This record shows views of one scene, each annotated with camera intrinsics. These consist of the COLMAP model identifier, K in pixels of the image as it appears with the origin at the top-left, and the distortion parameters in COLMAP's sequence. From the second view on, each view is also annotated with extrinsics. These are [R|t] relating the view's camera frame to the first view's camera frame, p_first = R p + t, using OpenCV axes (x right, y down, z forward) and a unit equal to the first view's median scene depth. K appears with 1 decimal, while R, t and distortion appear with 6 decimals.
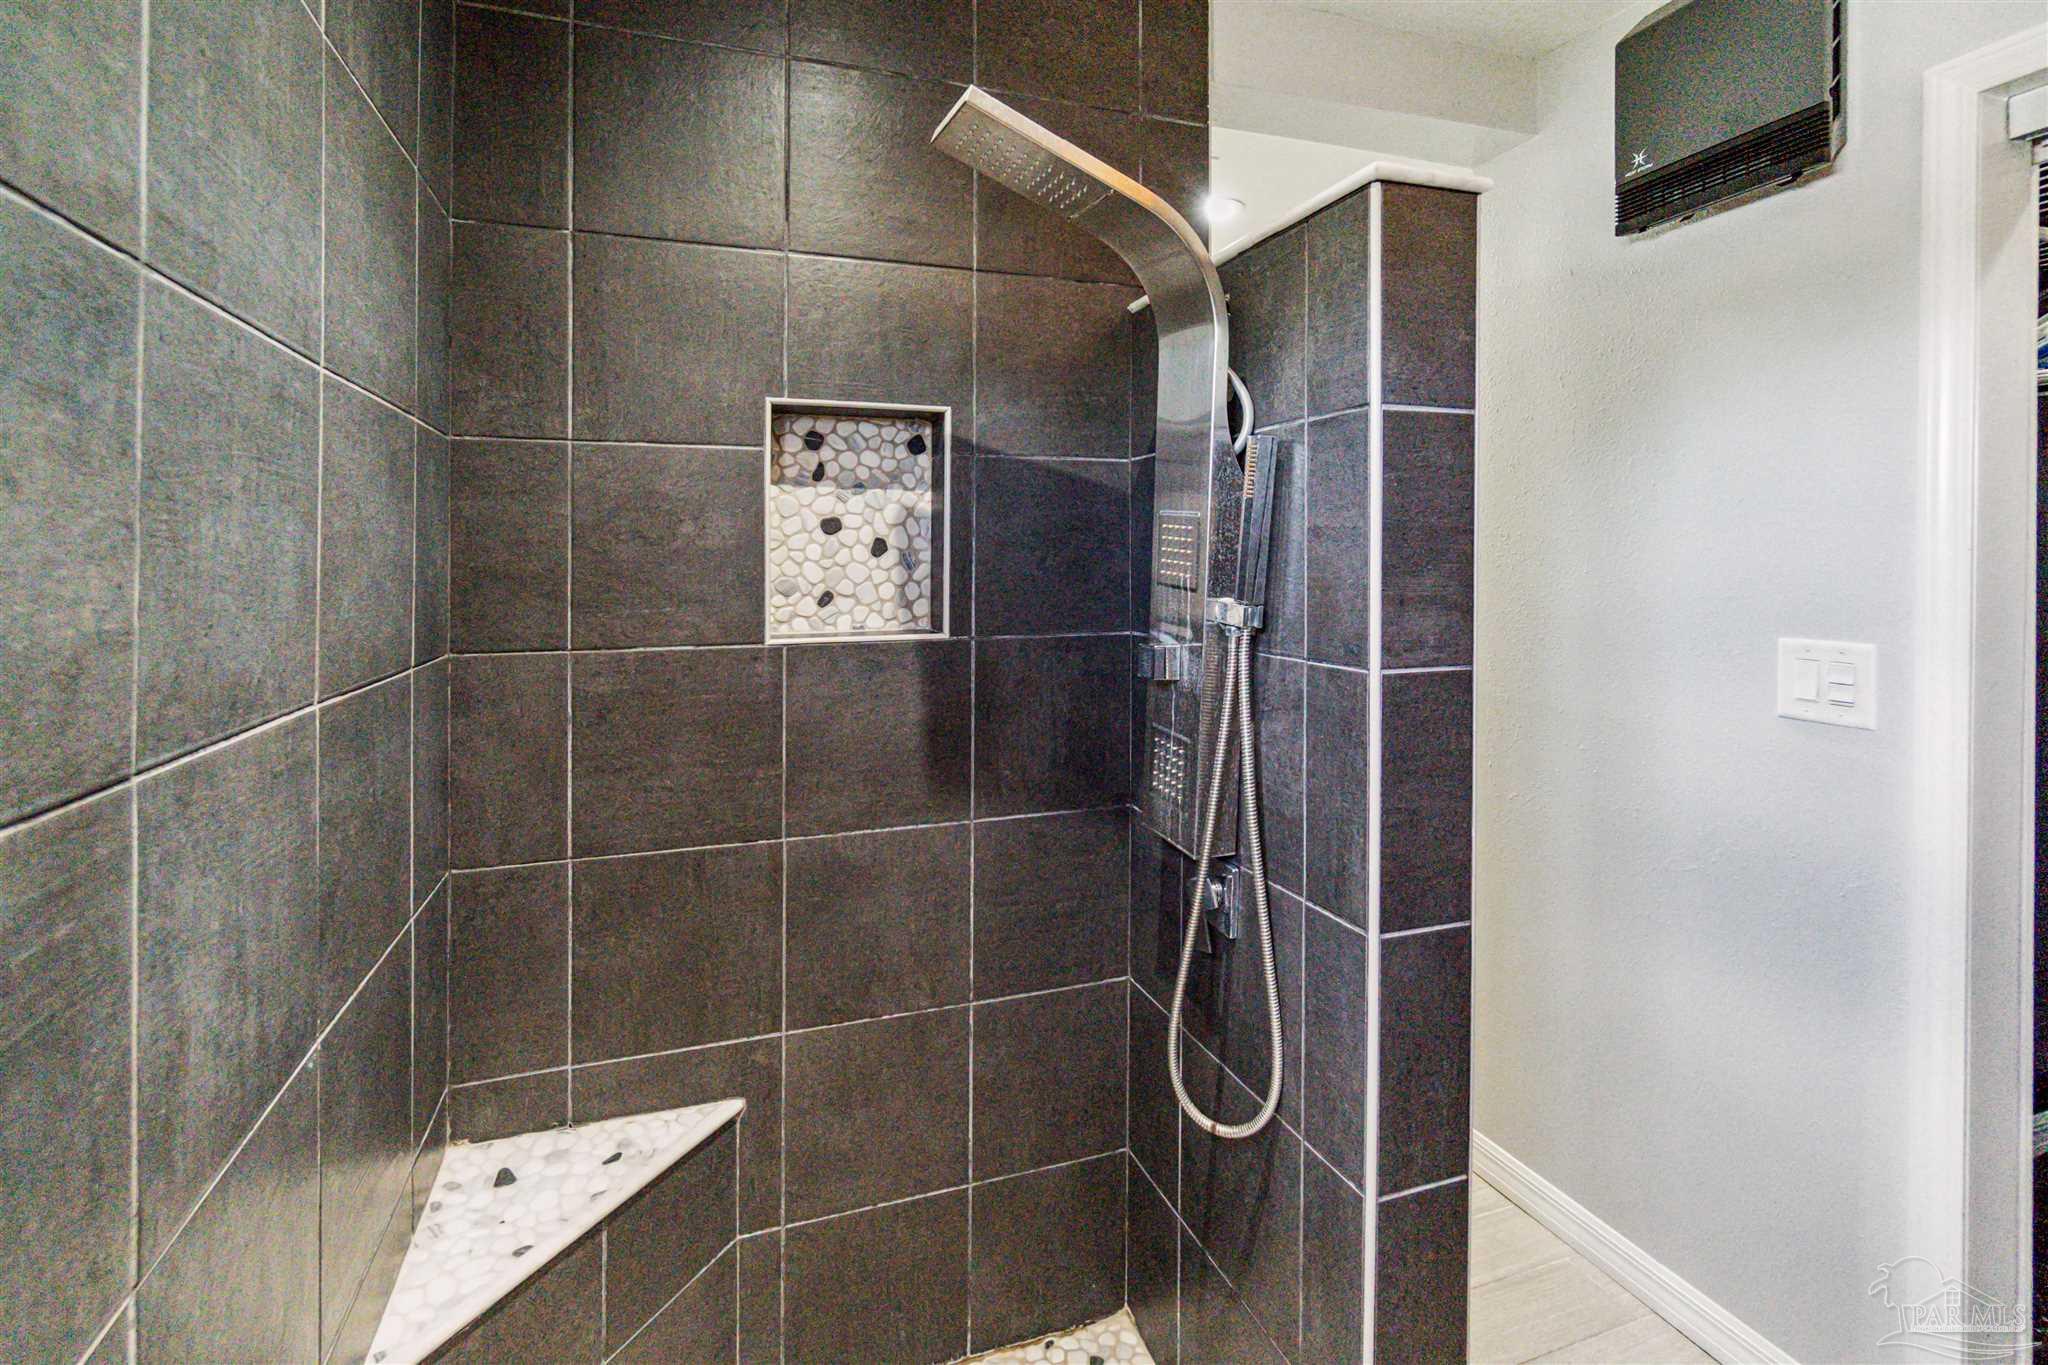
lens RADIAL K [[930.1, 0, 1022.8], [0, 930.1, 642.0], [0, 0, 1]] dist [-0.015377, -0.000143]
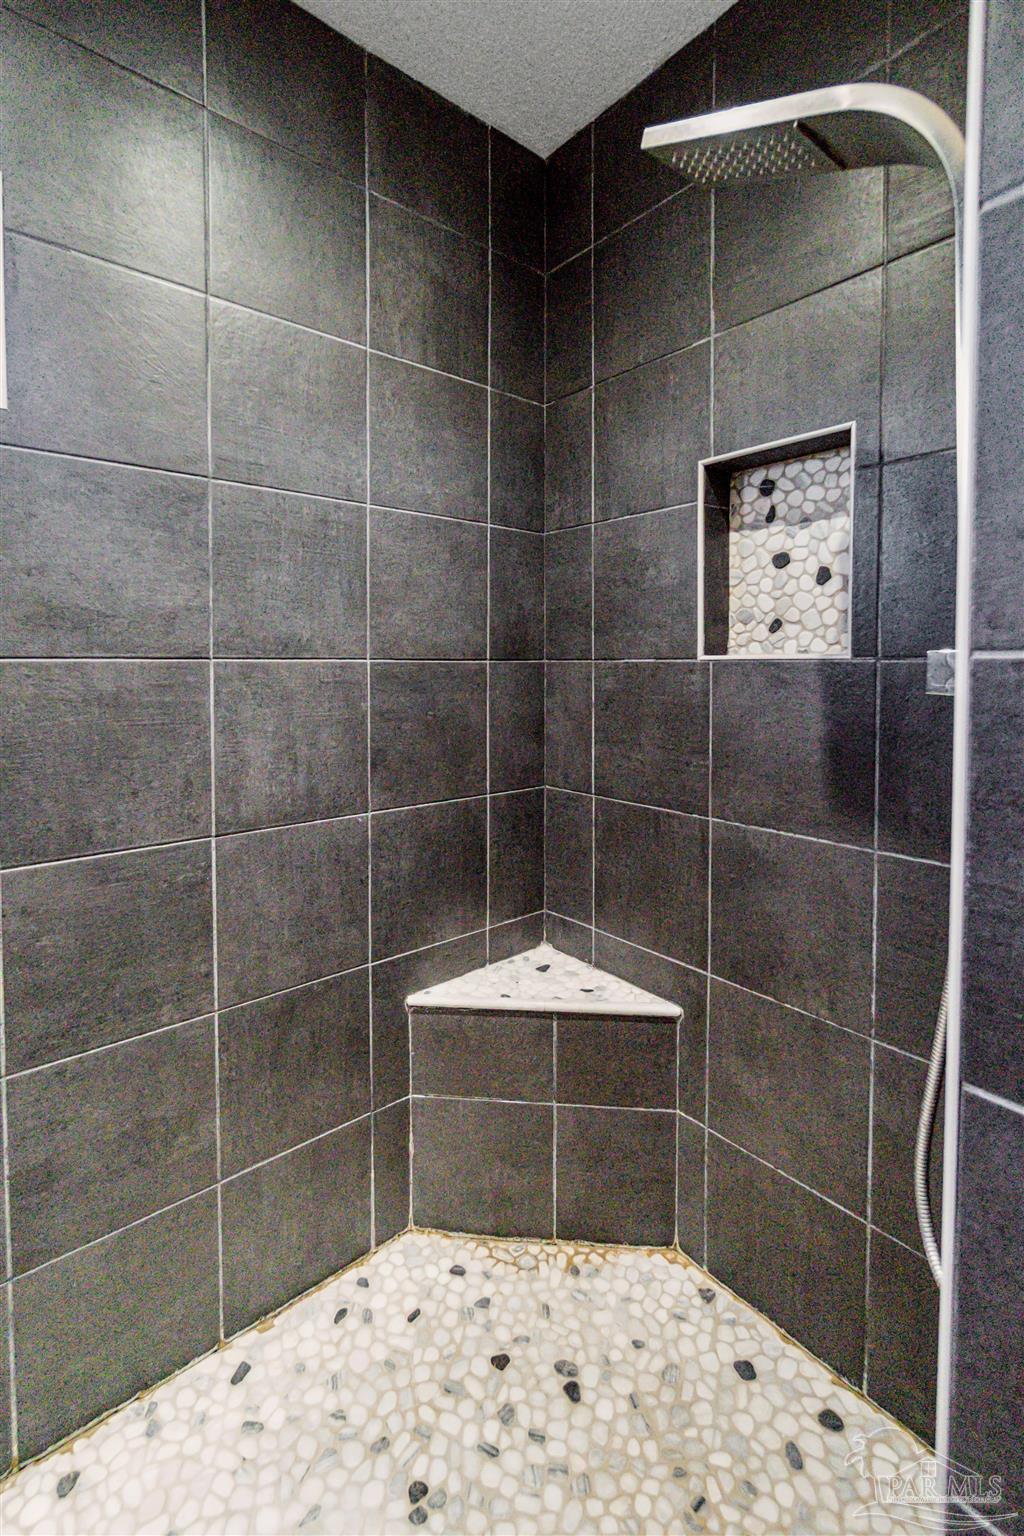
lens RADIAL K [[697.6, 0, 510.5], [0, 697.6, 739.5], [0, 0, 1]] dist [-0.015377, -0.000143]
pose [[0.339649, 0.101528, -0.935056, 0.505180], [-0.080823, 0.993630, 0.078530, 0.053562], [0.937073, 0.048901, 0.345691, 0.408534]]
